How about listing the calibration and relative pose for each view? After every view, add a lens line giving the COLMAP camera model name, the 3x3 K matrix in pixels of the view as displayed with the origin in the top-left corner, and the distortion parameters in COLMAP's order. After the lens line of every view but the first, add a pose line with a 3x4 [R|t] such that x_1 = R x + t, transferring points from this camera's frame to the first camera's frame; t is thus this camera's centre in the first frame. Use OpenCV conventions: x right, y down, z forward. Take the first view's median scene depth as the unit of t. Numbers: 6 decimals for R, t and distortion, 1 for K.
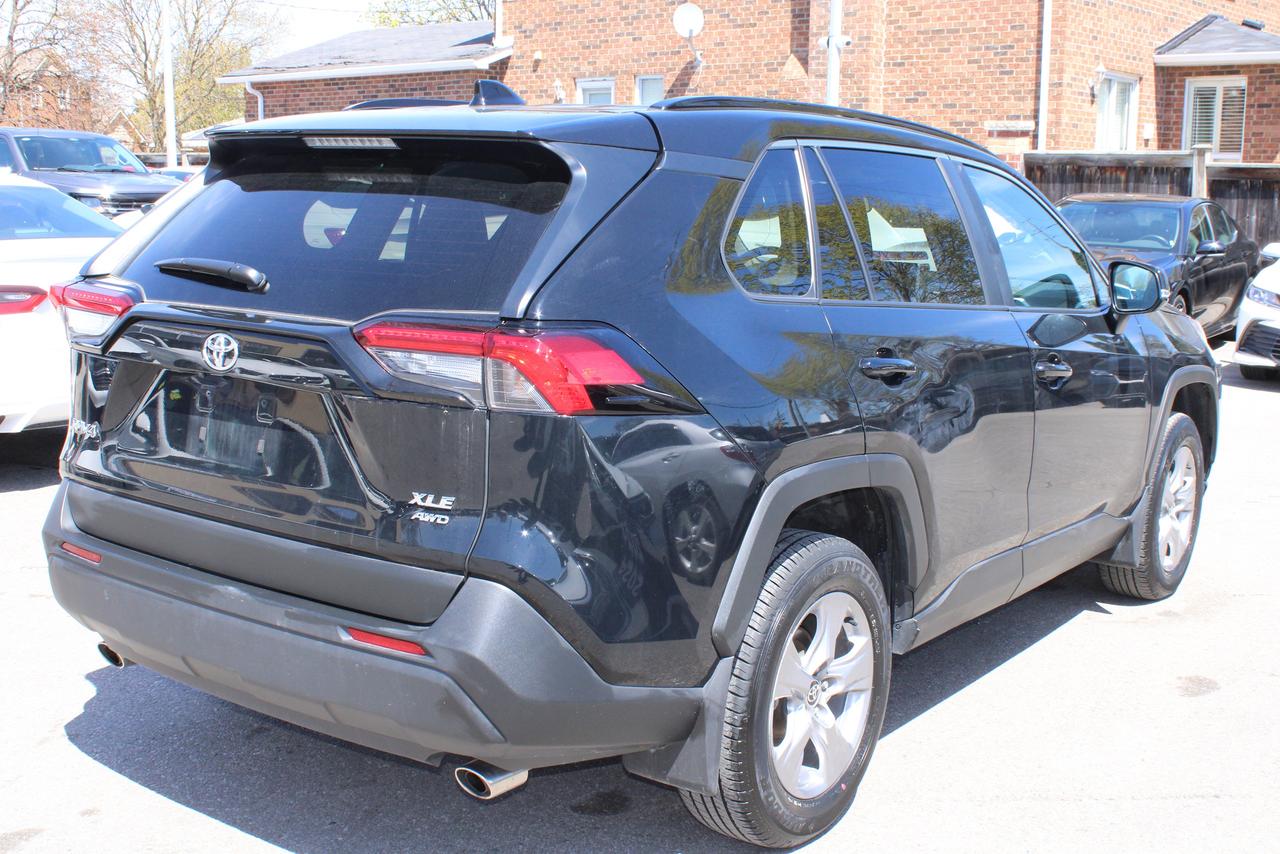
lens RADIAL K [[1469.3, 0, 641.5], [0, 1469.3, 430.6], [0, 0, 1]] dist [-0.061818, 0.000000]
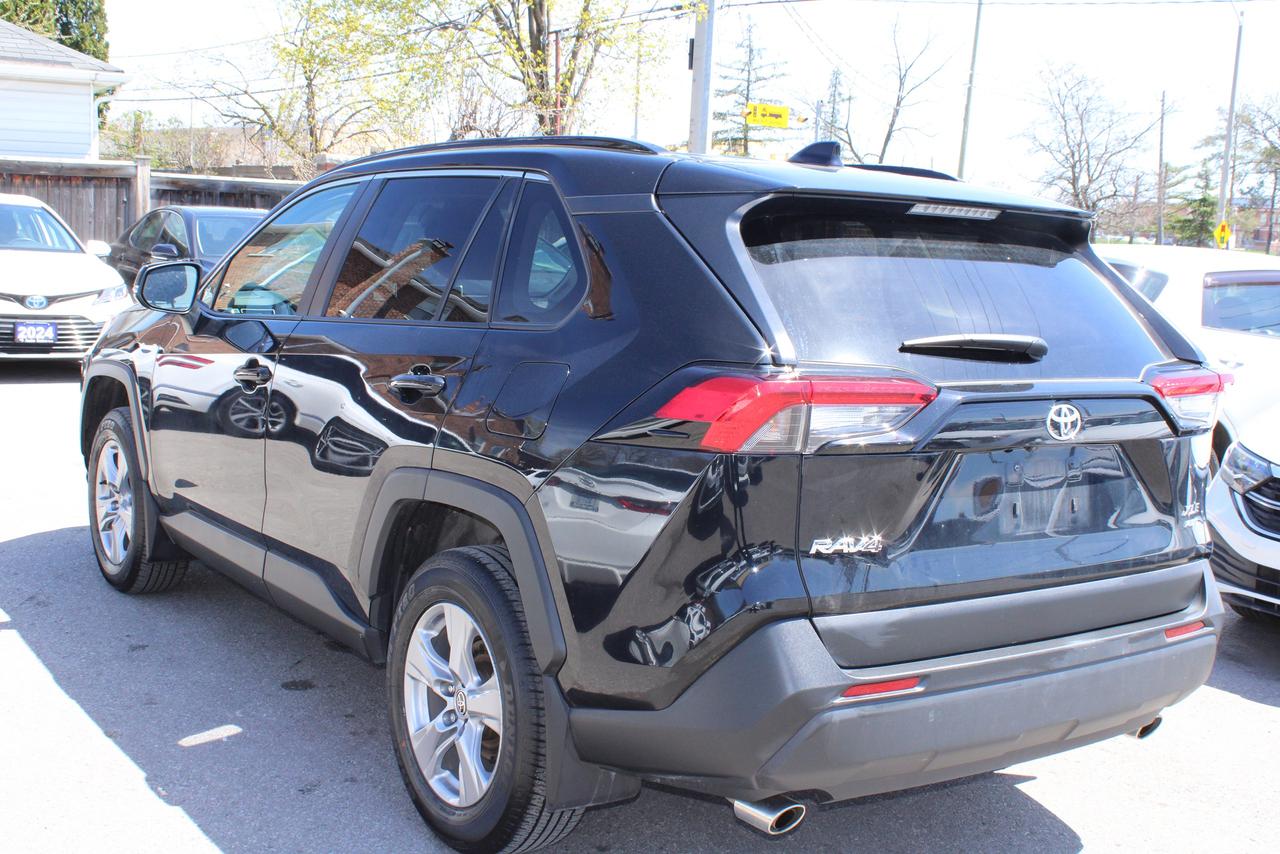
lens RADIAL K [[1469.3, 0, 643.4], [0, 1469.3, 425.4], [0, 0, 1]] dist [-0.061818, 0.000000]
pose [[0.330594, -0.135980, 0.933926, -0.179492], [0.113949, 0.988078, 0.103529, -0.025553], [-0.936869, 0.072194, 0.342147, 0.122656]]
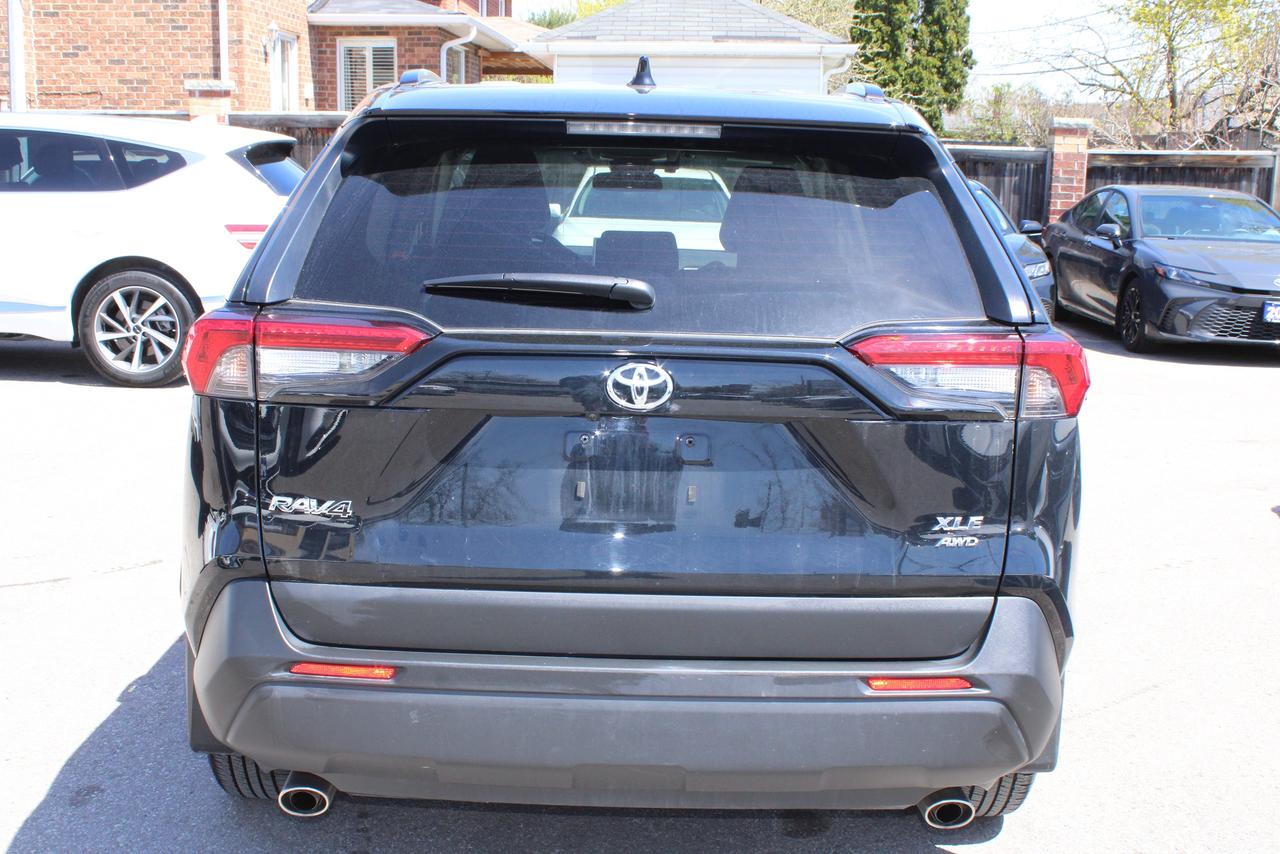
lens RADIAL K [[1526.2, 0, 642.5], [0, 1526.2, 425.6], [0, 0, 1]] dist [-0.065392, 0.000000]
pose [[0.803041, -0.106481, 0.586334, -0.105004], [0.095642, 0.994181, 0.049558, -0.009855], [-0.588199, 0.016281, 0.808552, 0.040579]]
